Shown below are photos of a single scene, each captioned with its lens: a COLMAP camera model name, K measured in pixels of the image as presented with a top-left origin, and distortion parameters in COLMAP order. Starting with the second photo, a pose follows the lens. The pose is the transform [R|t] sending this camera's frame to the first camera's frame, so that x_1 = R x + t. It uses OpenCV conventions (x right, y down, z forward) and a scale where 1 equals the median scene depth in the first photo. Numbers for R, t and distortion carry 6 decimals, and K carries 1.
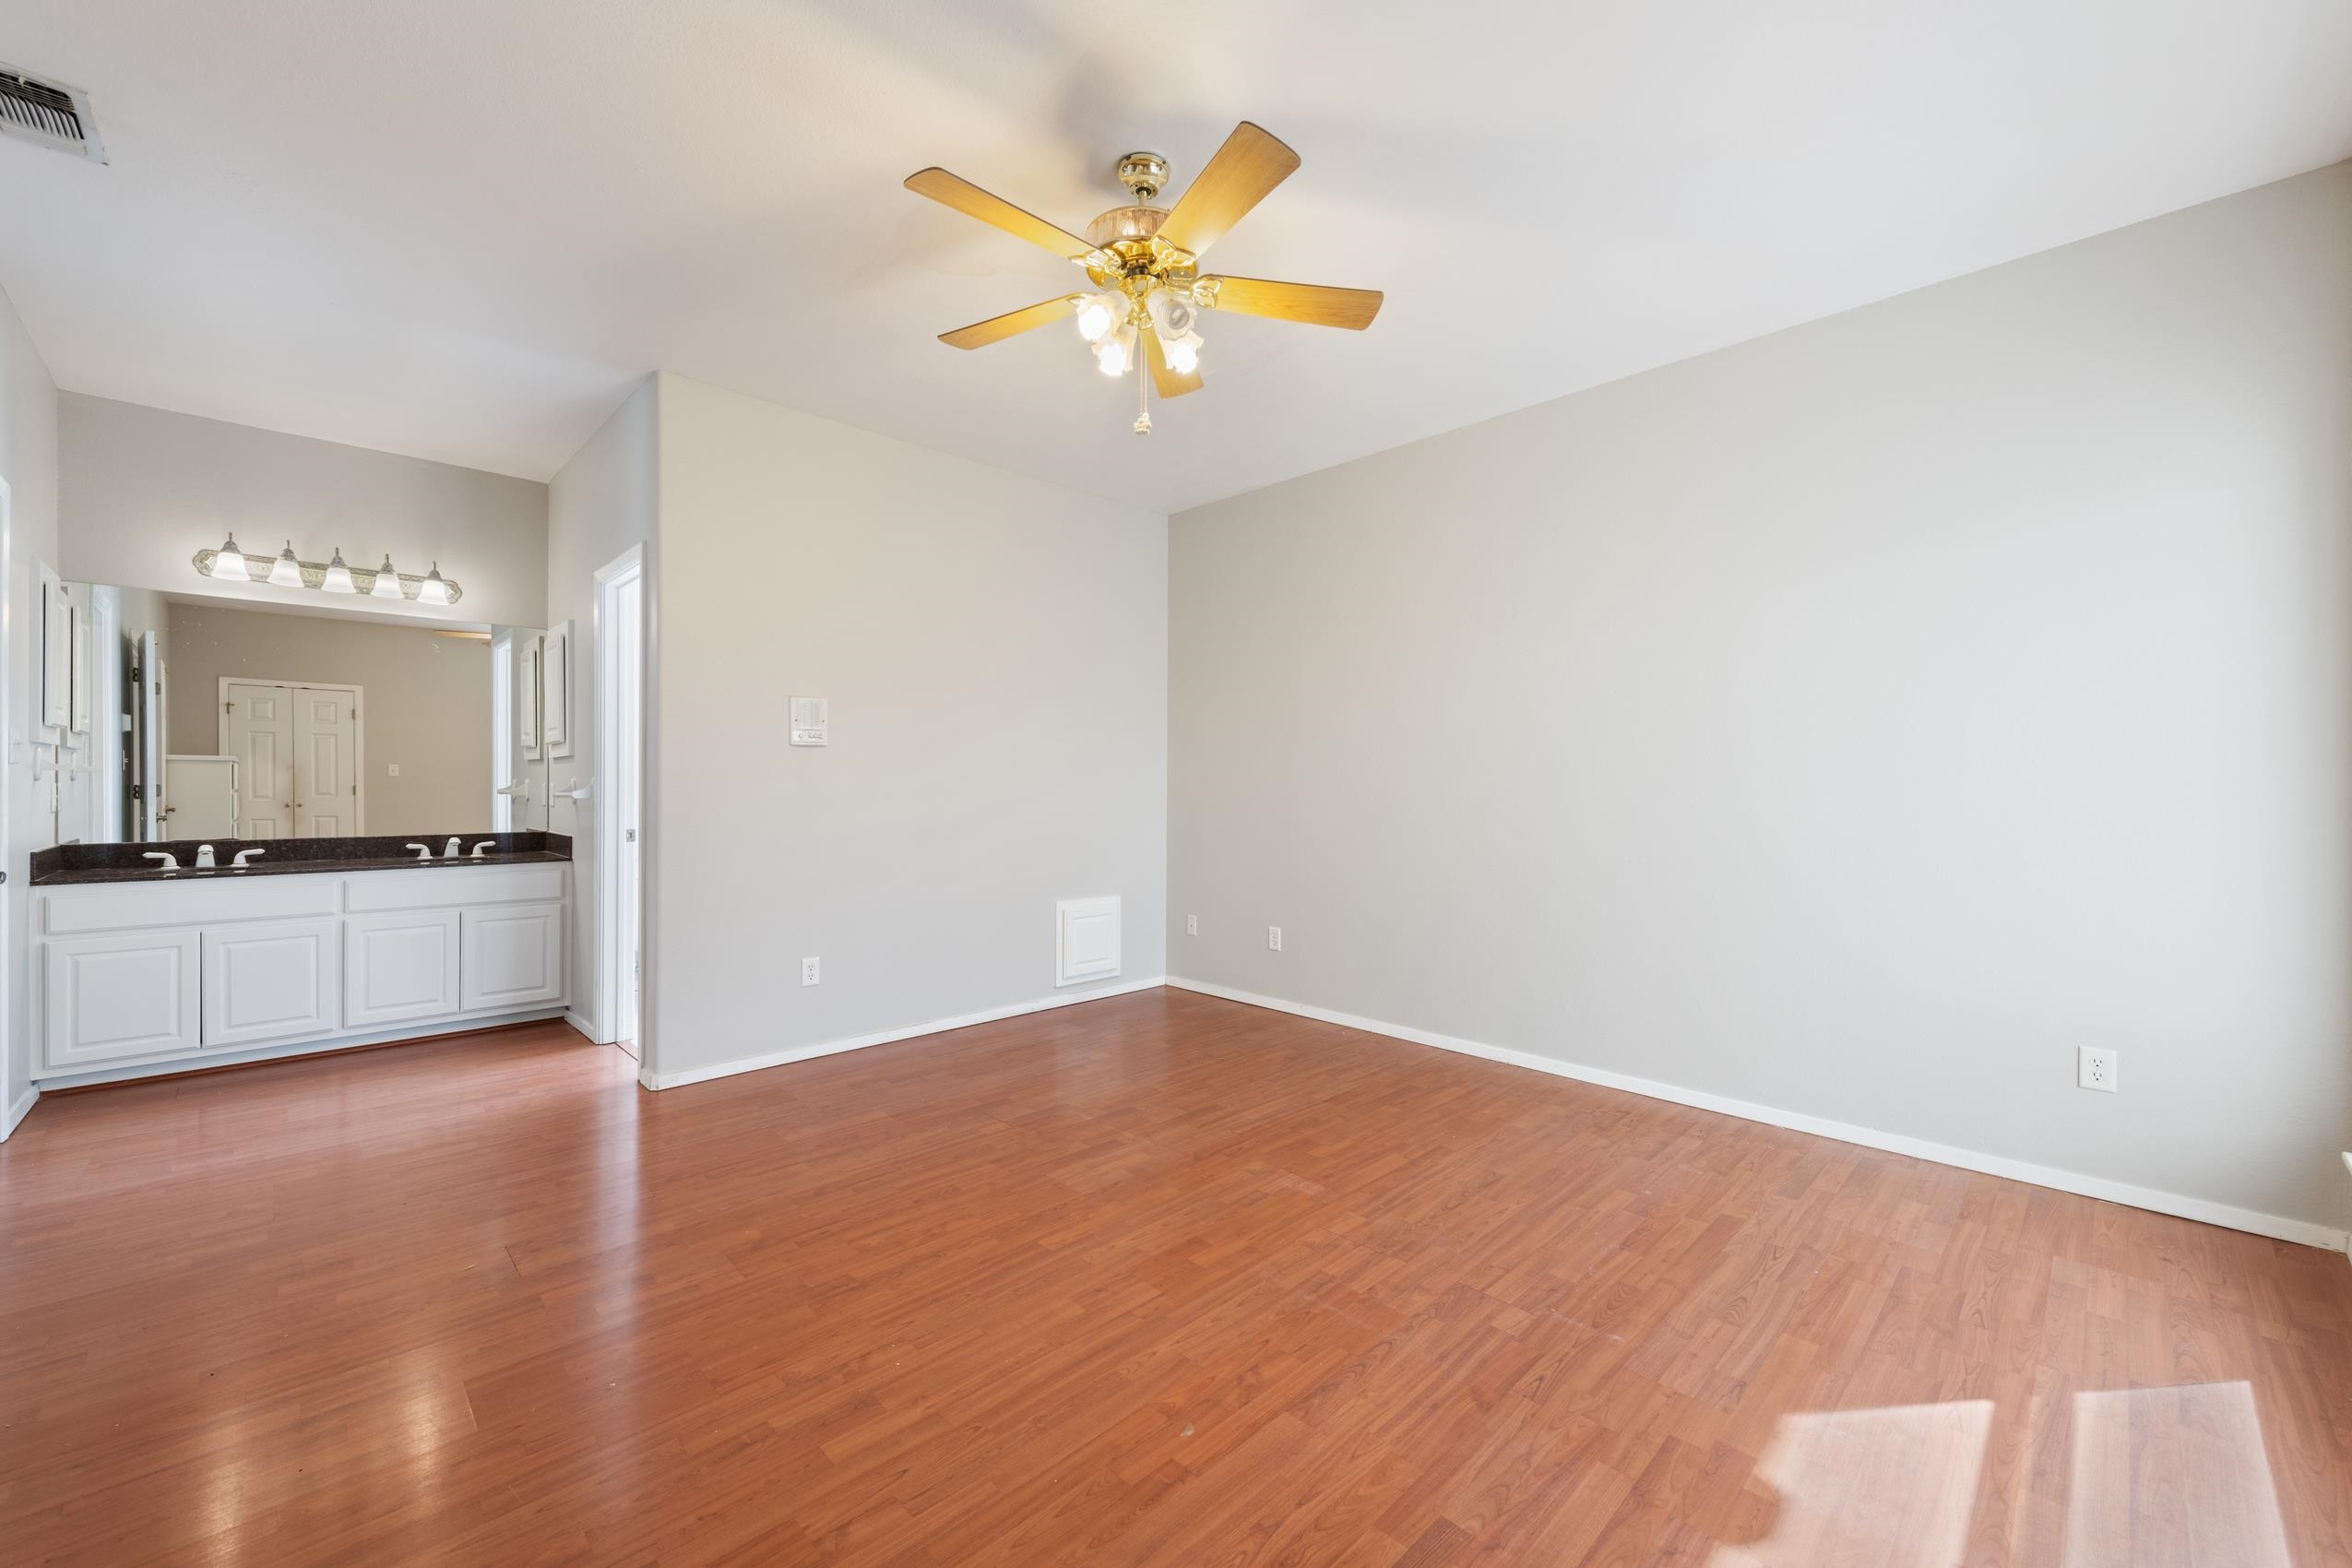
lens RADIAL K [[923.0, 0, 1176.2], [0, 923.0, 783.2], [0, 0, 1]] dist [0.008809, -0.001691]
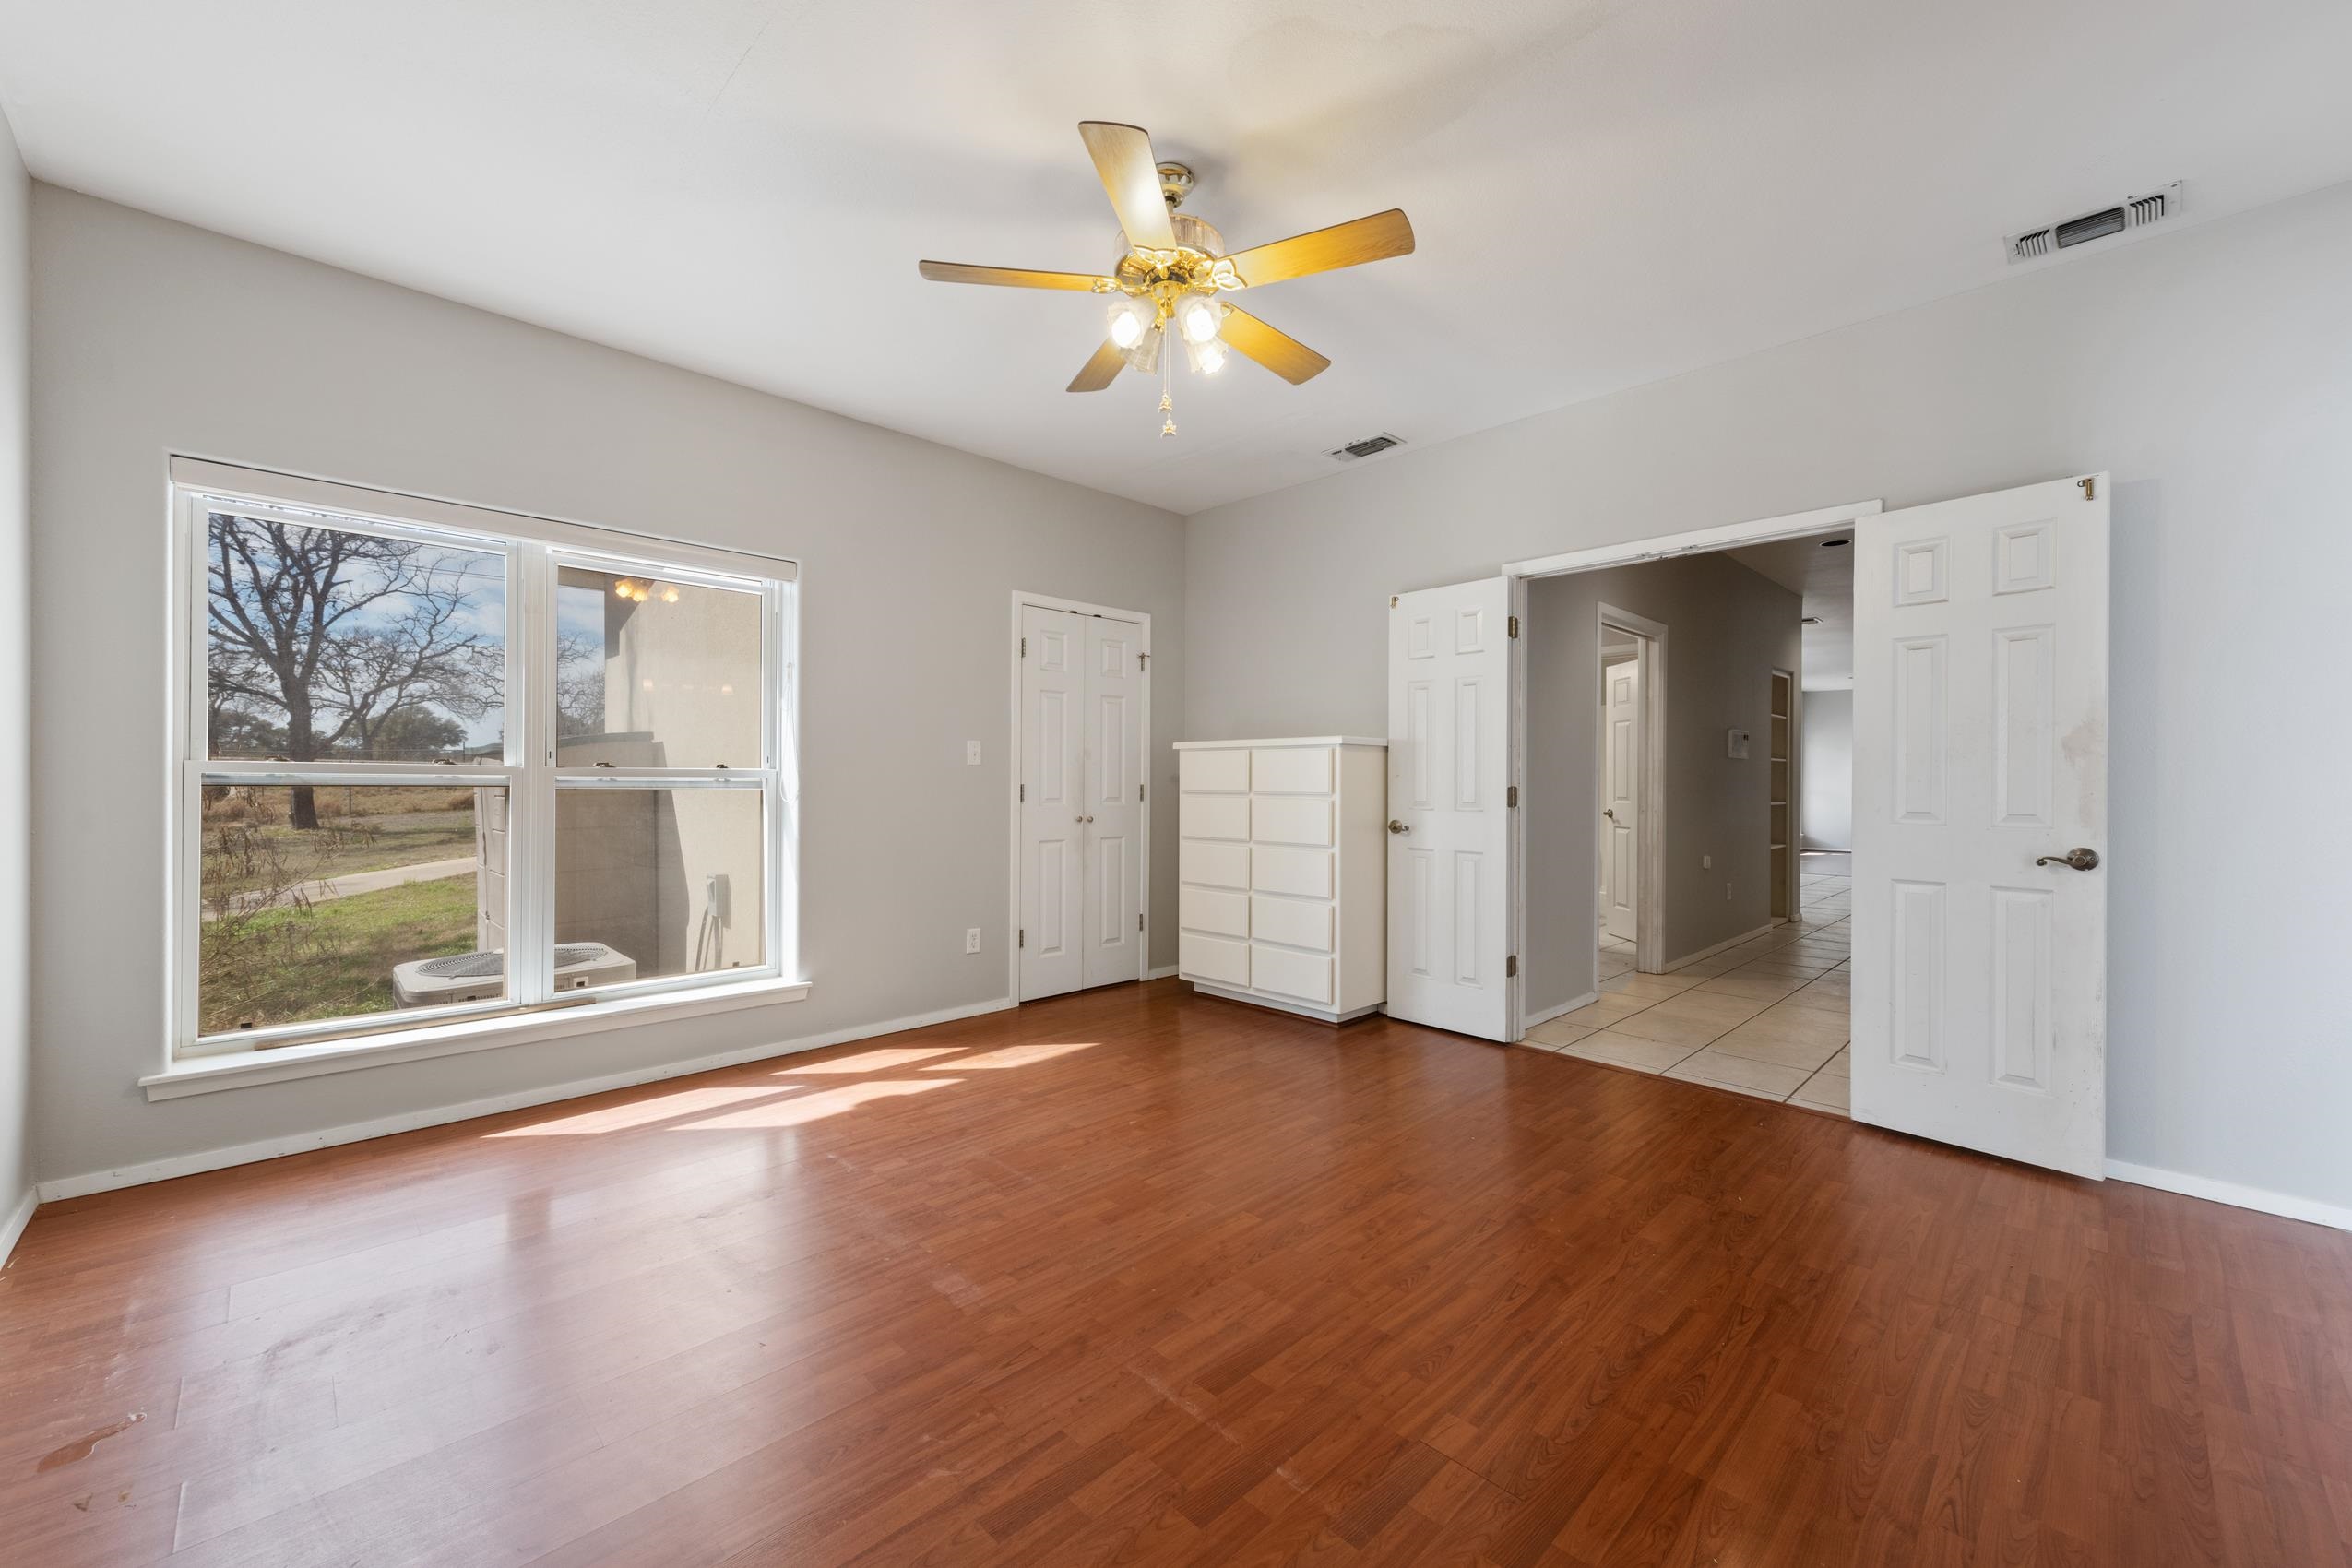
lens RADIAL K [[923.0, 0, 1176.0], [0, 923.0, 782.8], [0, 0, 1]] dist [0.008809, -0.001691]
pose [[-0.999963, -0.008395, 0.001863, -0.052182], [-0.008388, 0.999957, 0.003972, 0.003706], [-0.001896, 0.003956, -0.999990, 2.060036]]
